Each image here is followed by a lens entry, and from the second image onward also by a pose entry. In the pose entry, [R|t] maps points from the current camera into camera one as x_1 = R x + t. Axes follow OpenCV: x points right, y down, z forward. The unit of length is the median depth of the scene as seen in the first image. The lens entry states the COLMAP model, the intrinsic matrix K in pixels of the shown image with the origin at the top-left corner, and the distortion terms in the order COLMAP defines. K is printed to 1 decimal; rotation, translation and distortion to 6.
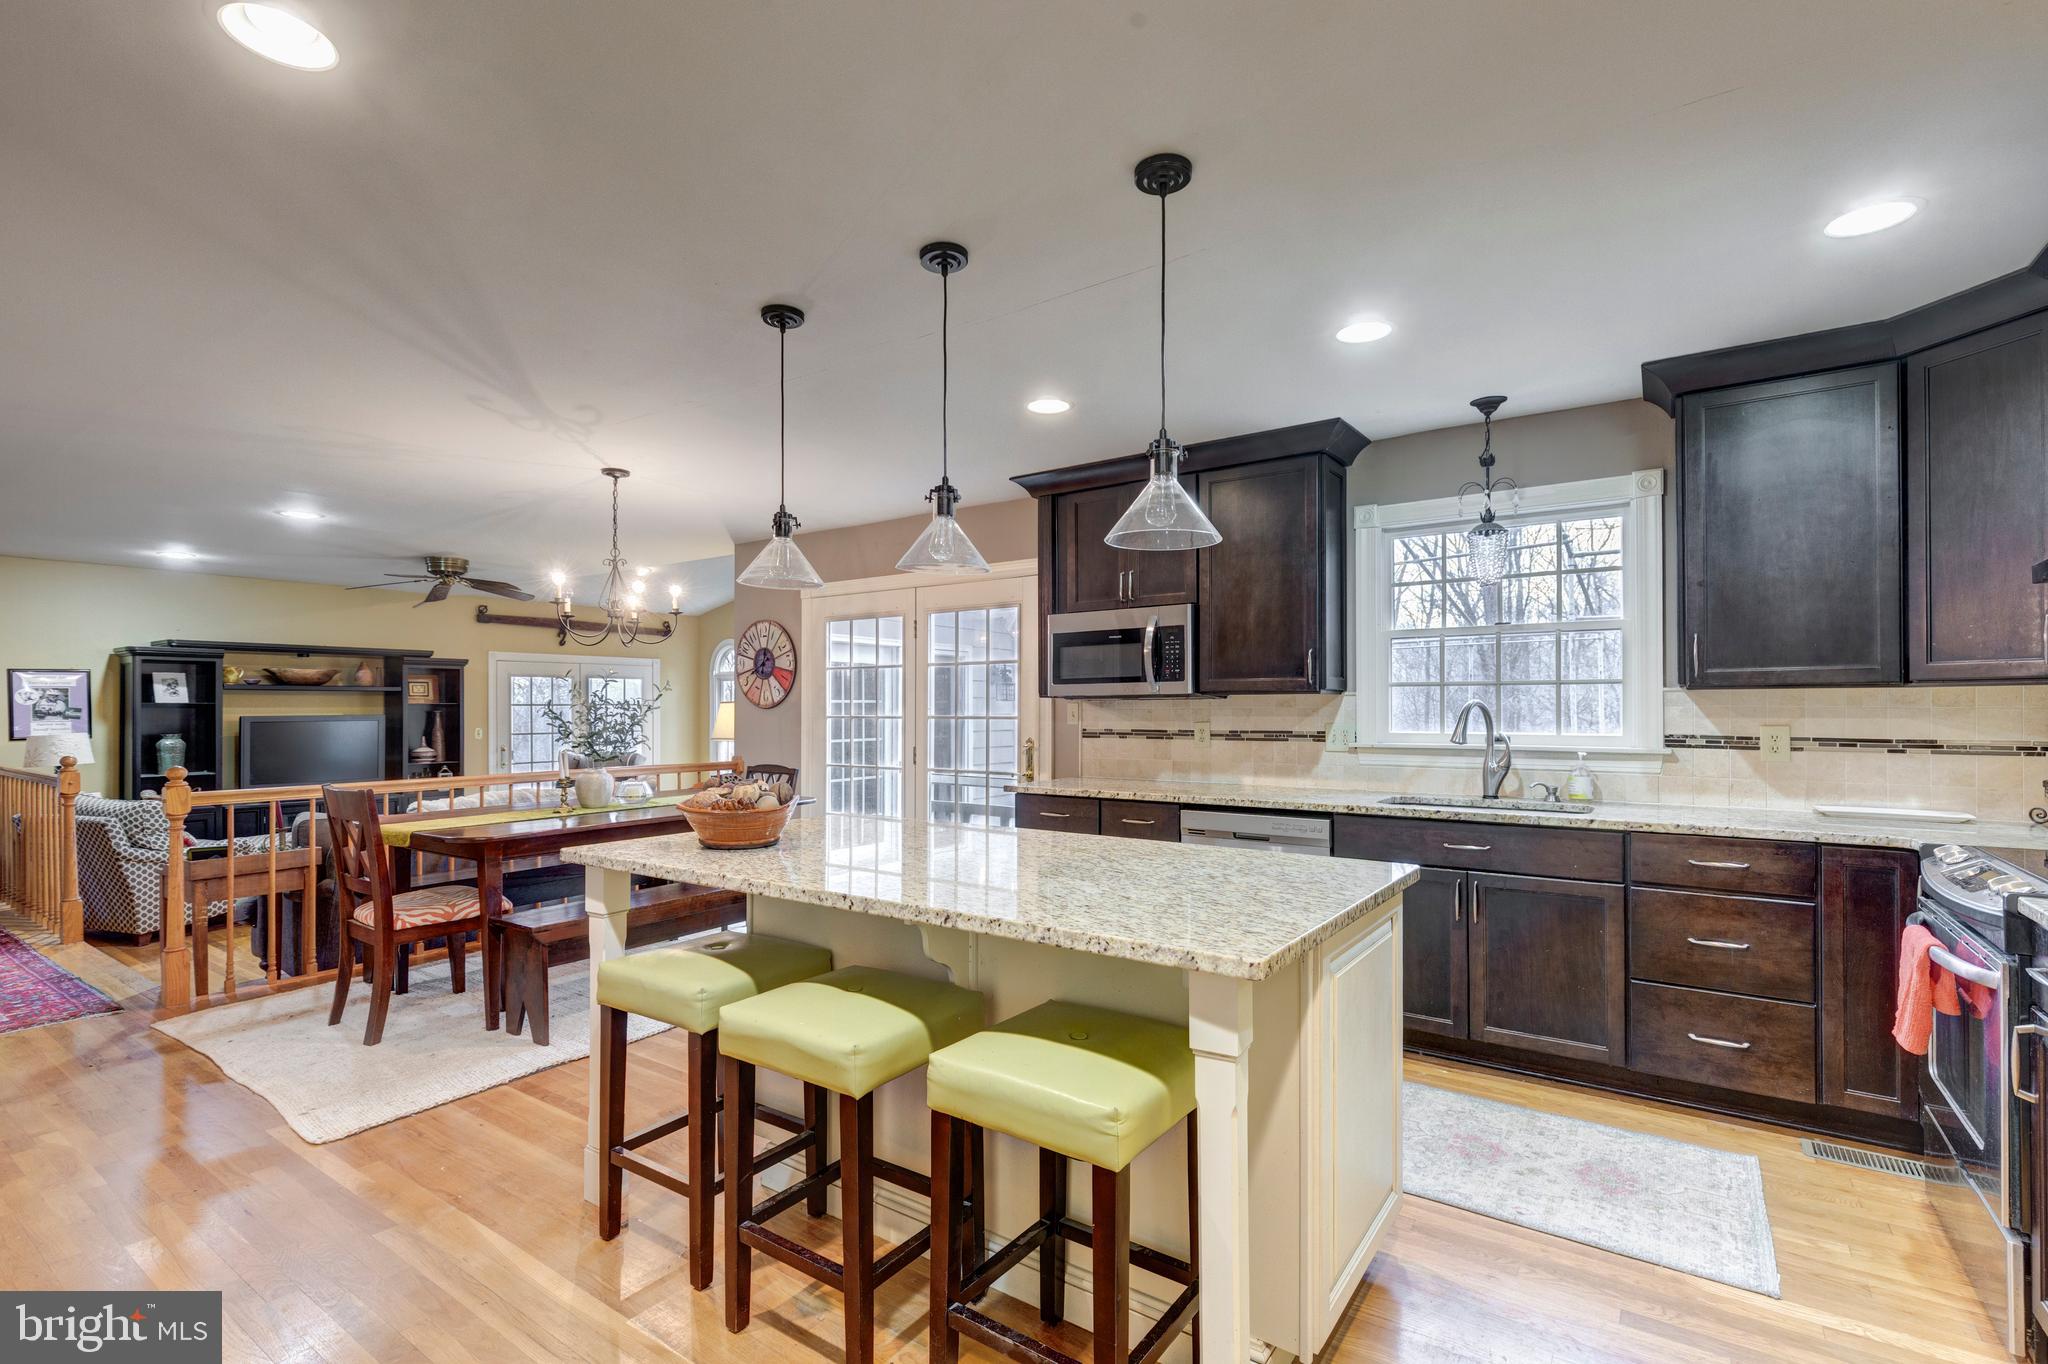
lens RADIAL K [[934.1, 0, 998.9], [0, 934.1, 706.4], [0, 0, 1]] dist [0.010232, -0.002822]
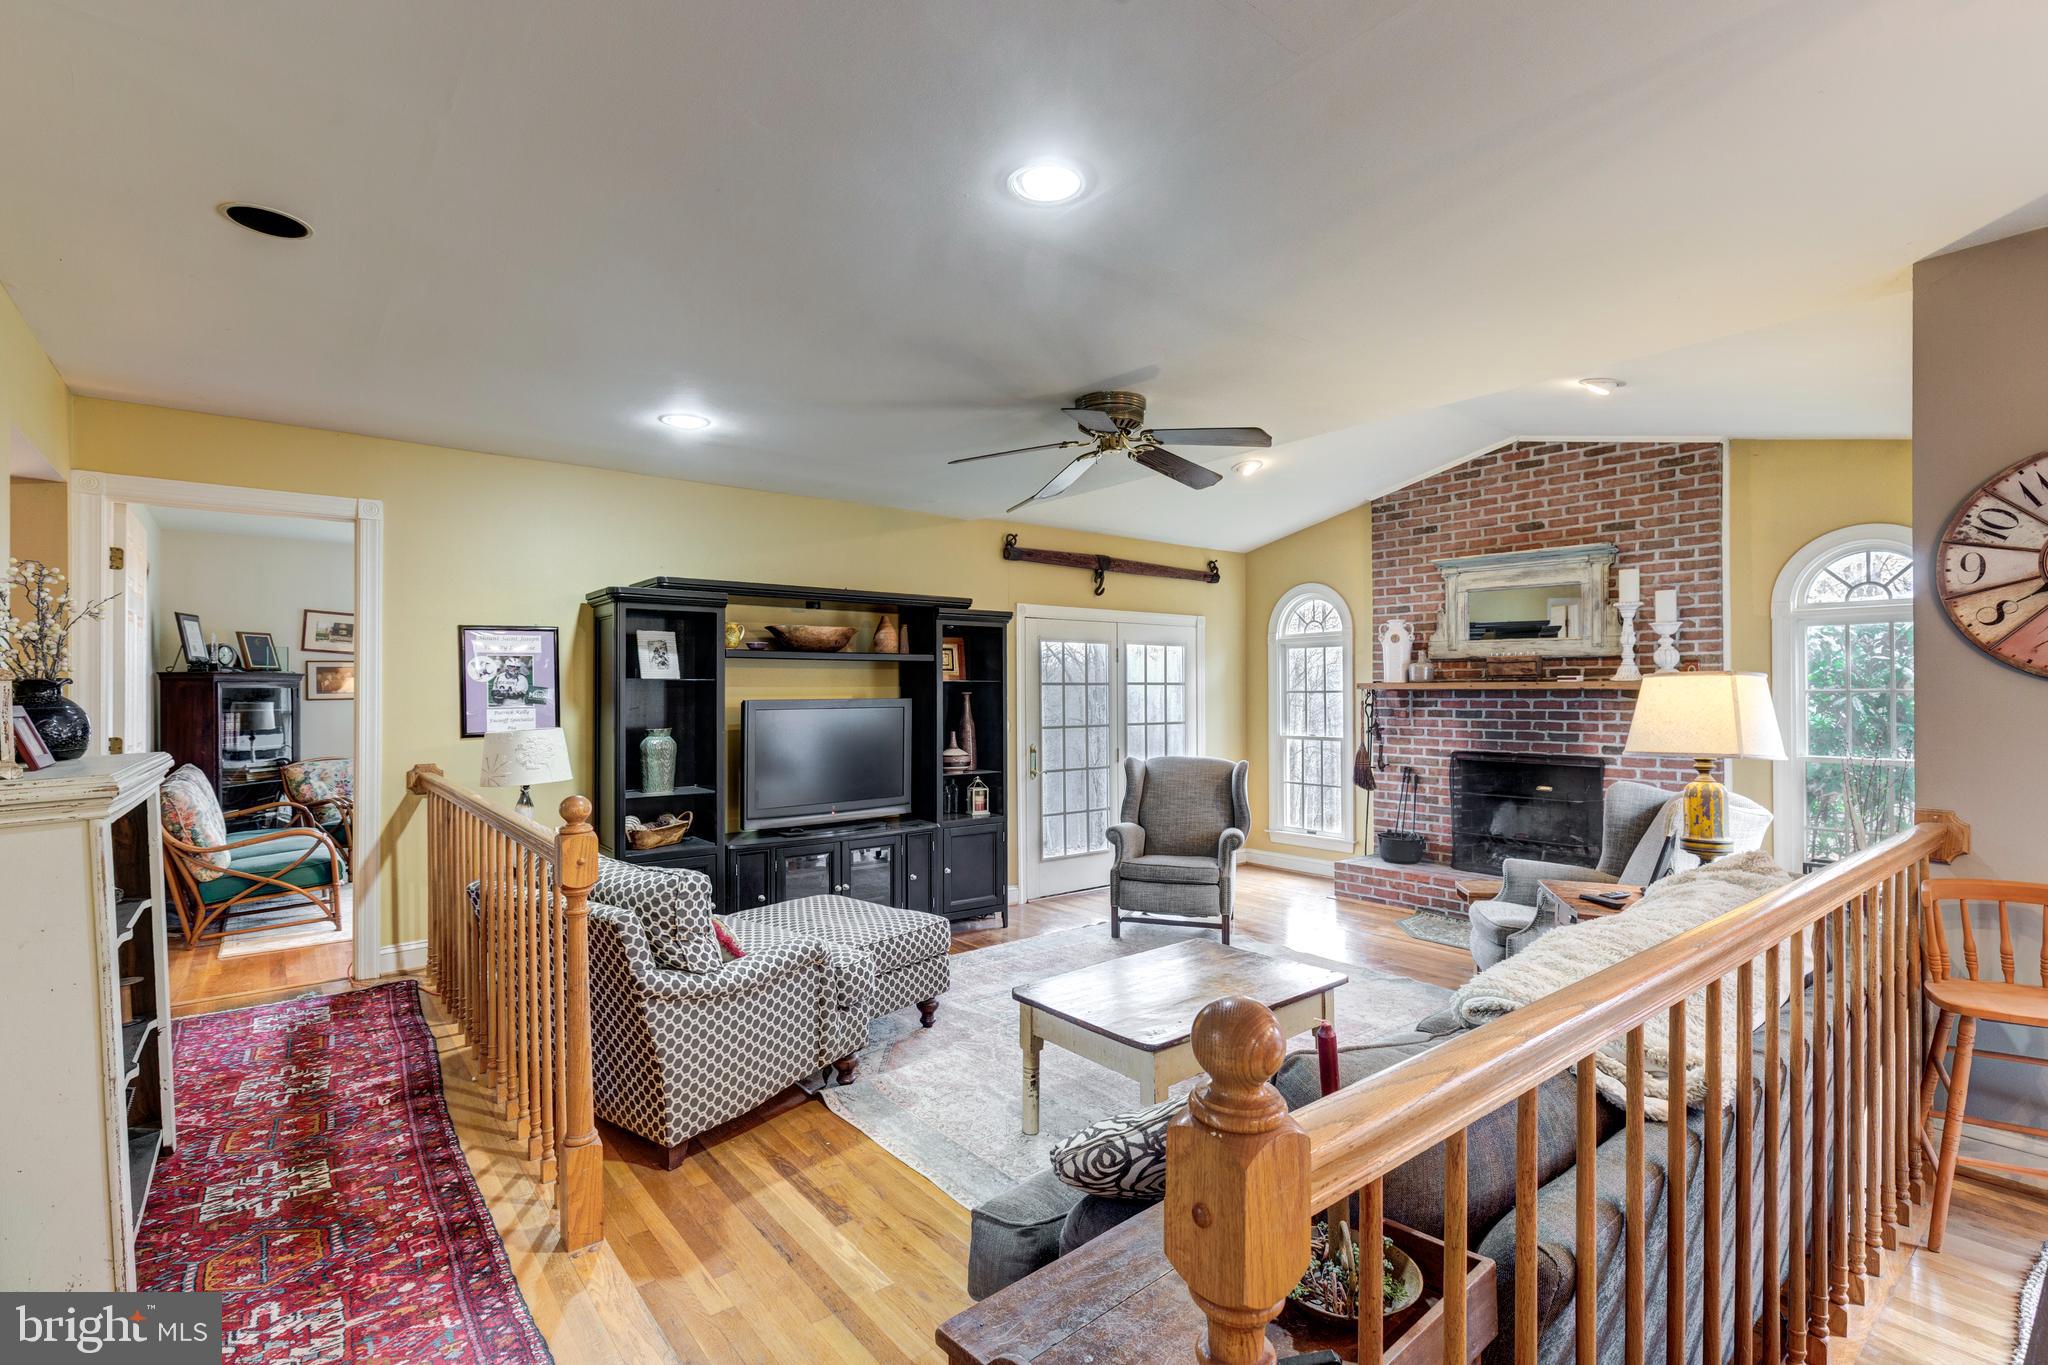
lens RADIAL K [[934.1, 0, 956.6], [0, 934.1, 700.4], [0, 0, 1]] dist [0.010232, -0.002822]
pose [[0.949699, 0.005164, -0.313123, -0.497486], [-0.001385, 0.999924, 0.012290, 0.002732], [0.313162, -0.011239, 0.949633, 0.468616]]
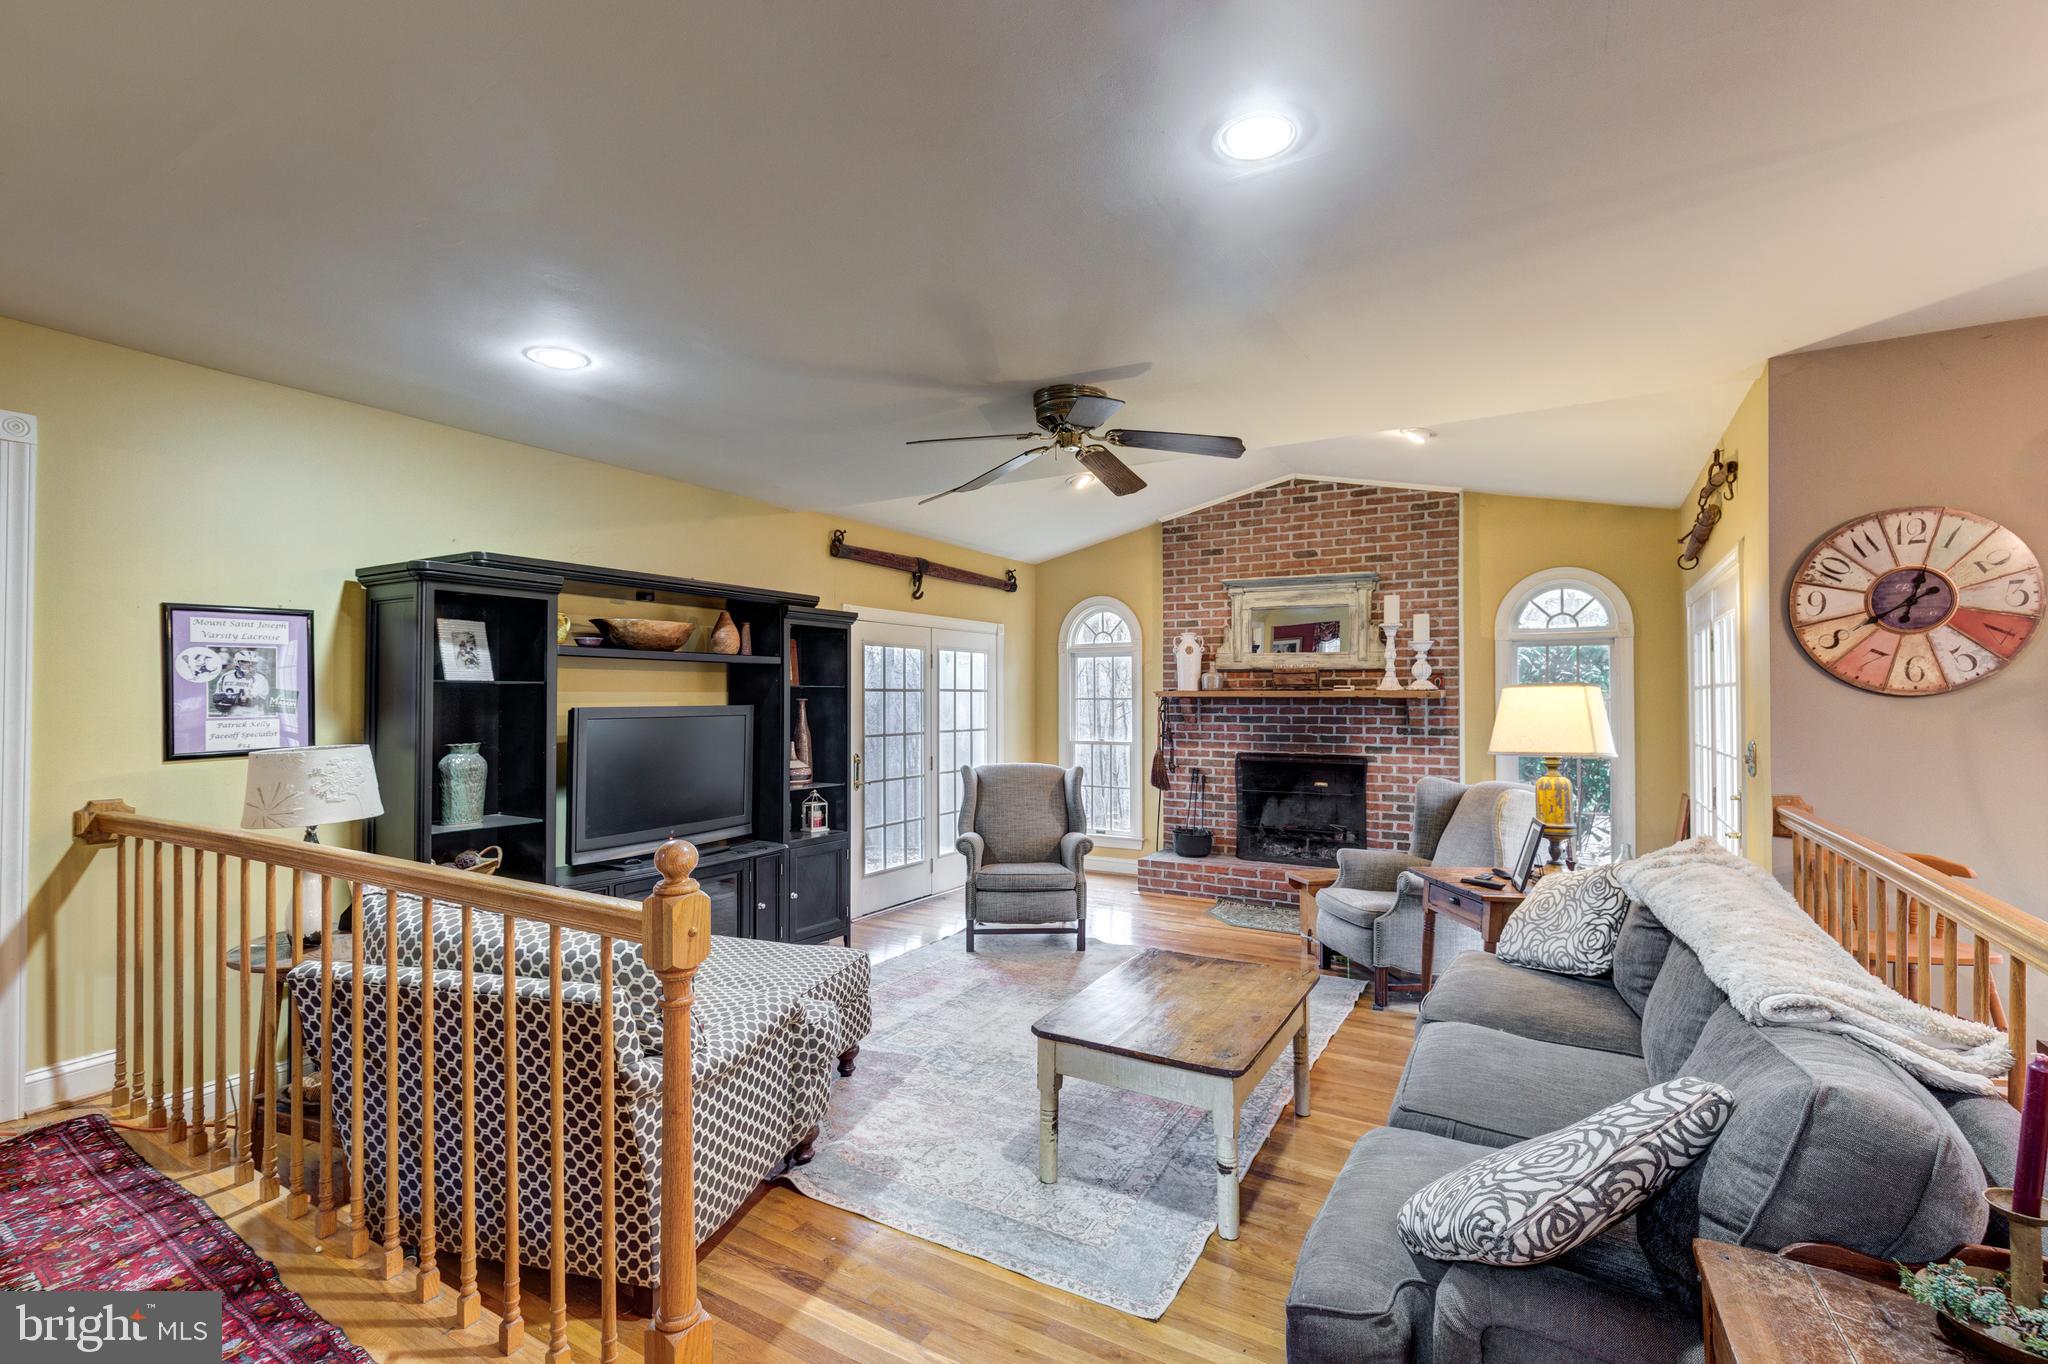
lens RADIAL K [[934.1, 0, 990.0], [0, 934.1, 697.1], [0, 0, 1]] dist [0.010232, -0.002822]
pose [[0.998808, 0.005274, 0.048525, -0.631851], [-0.005330, 0.999985, 0.001020, 0.002932], [-0.048519, -0.001277, 0.998821, 0.491913]]
